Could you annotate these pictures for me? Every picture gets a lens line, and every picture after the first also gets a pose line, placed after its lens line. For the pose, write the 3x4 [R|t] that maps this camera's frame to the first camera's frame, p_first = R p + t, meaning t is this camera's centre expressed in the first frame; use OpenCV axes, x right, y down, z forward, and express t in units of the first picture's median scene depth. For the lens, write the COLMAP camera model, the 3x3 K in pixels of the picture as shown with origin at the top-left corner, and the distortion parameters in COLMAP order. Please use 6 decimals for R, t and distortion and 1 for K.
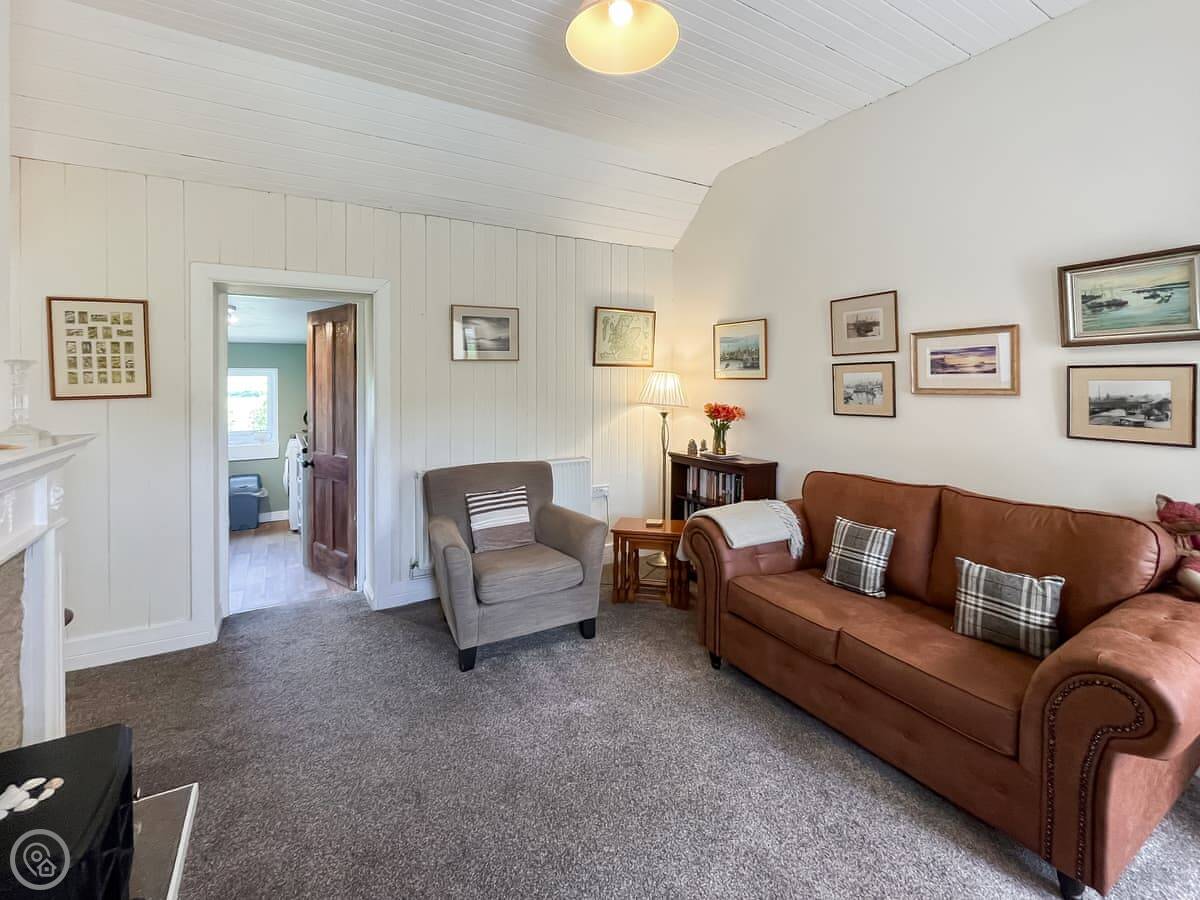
lens RADIAL K [[537.0, 0, 605.2], [0, 537.0, 389.1], [0, 0, 1]] dist [-0.001756, -0.000326]
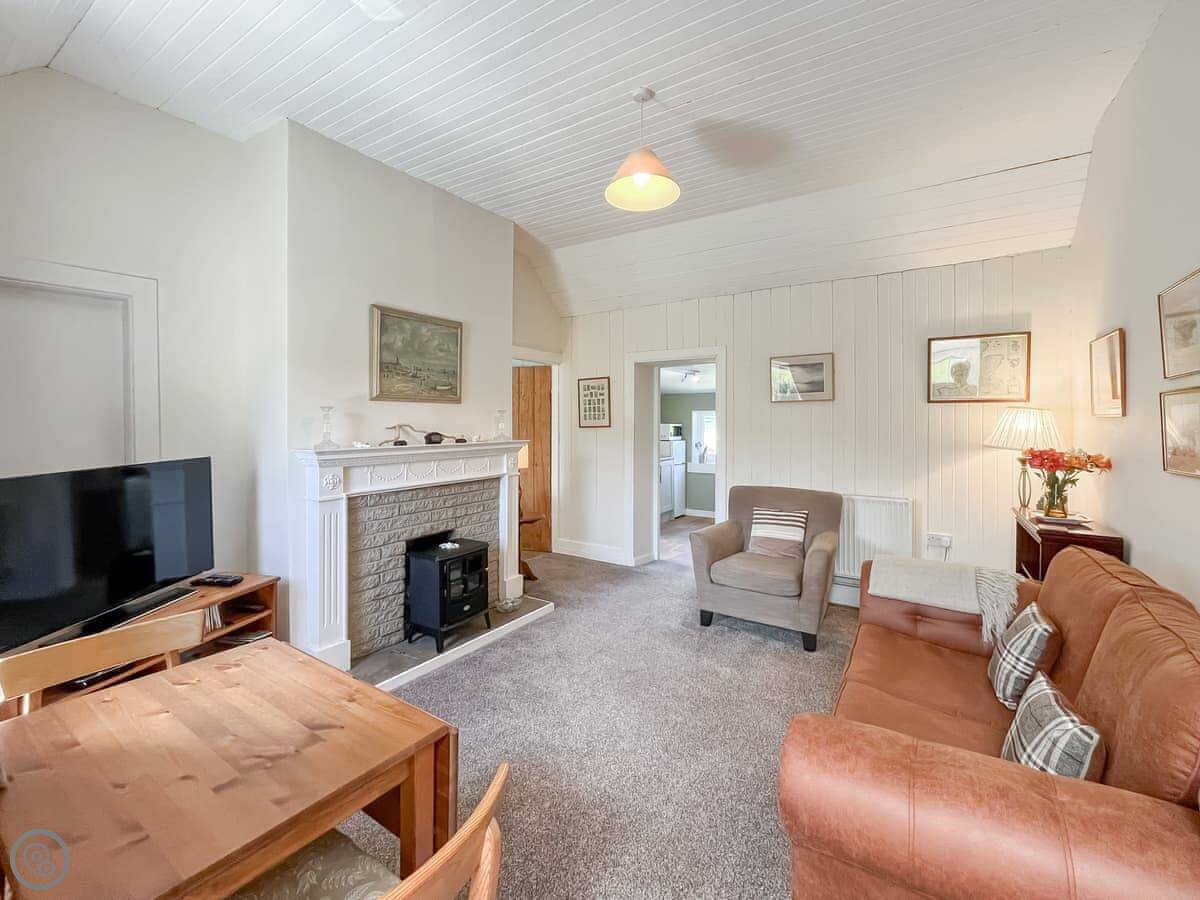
lens RADIAL K [[513.0, 0, 604.5], [0, 513.0, 437.1], [0, 0, 1]] dist [0.000733, 0.000323]
pose [[0.452415, 0.030247, -0.891294, 0.750834], [-0.017110, 0.999535, 0.025236, 0.004176], [0.891643, 0.003833, 0.452722, 0.153319]]
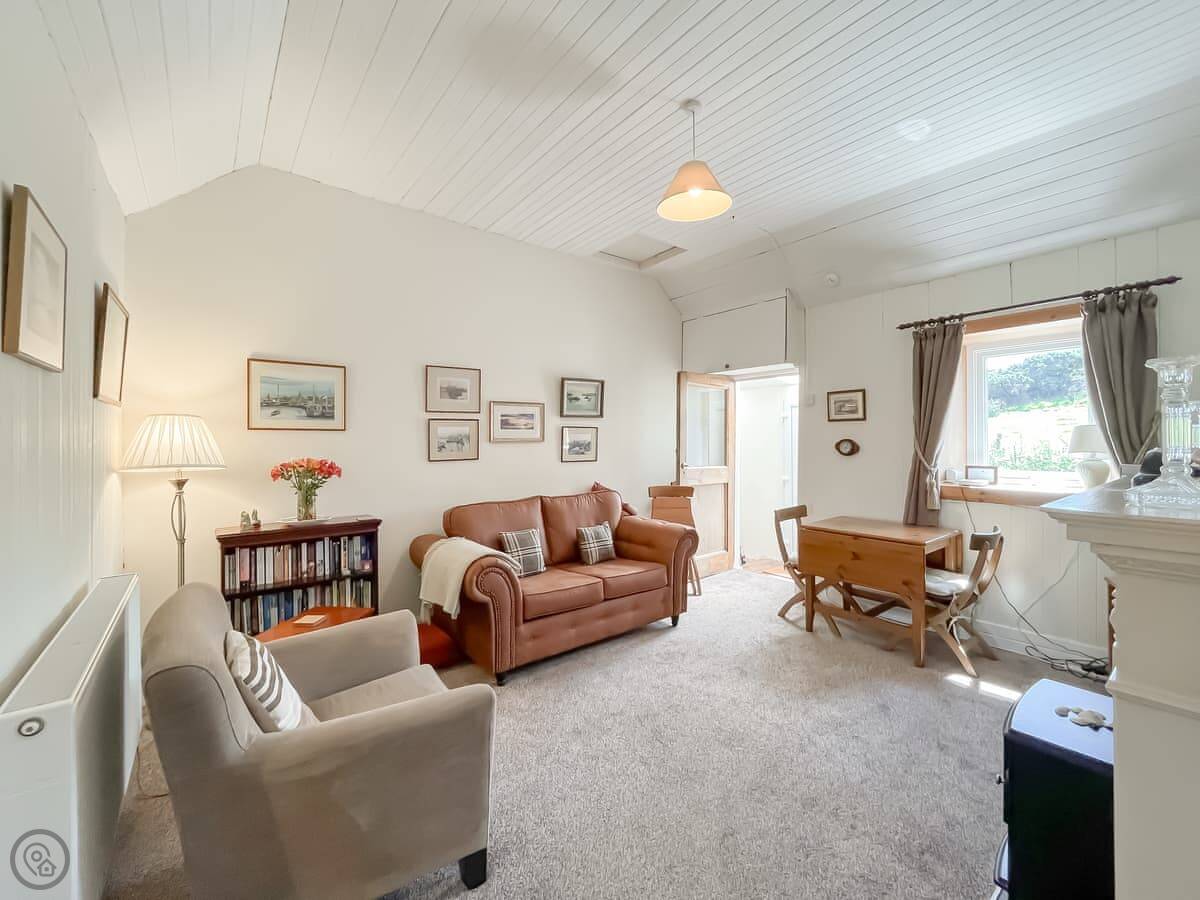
lens RADIAL K [[513.0, 0, 604.5], [0, 513.0, 437.1], [0, 0, 1]] dist [0.000733, 0.000323]
pose [[-0.139127, -0.000033, 0.990275, -0.844268], [0.012631, 0.999919, 0.001808, -0.003825], [-0.990194, 0.012759, -0.139115, 0.867548]]
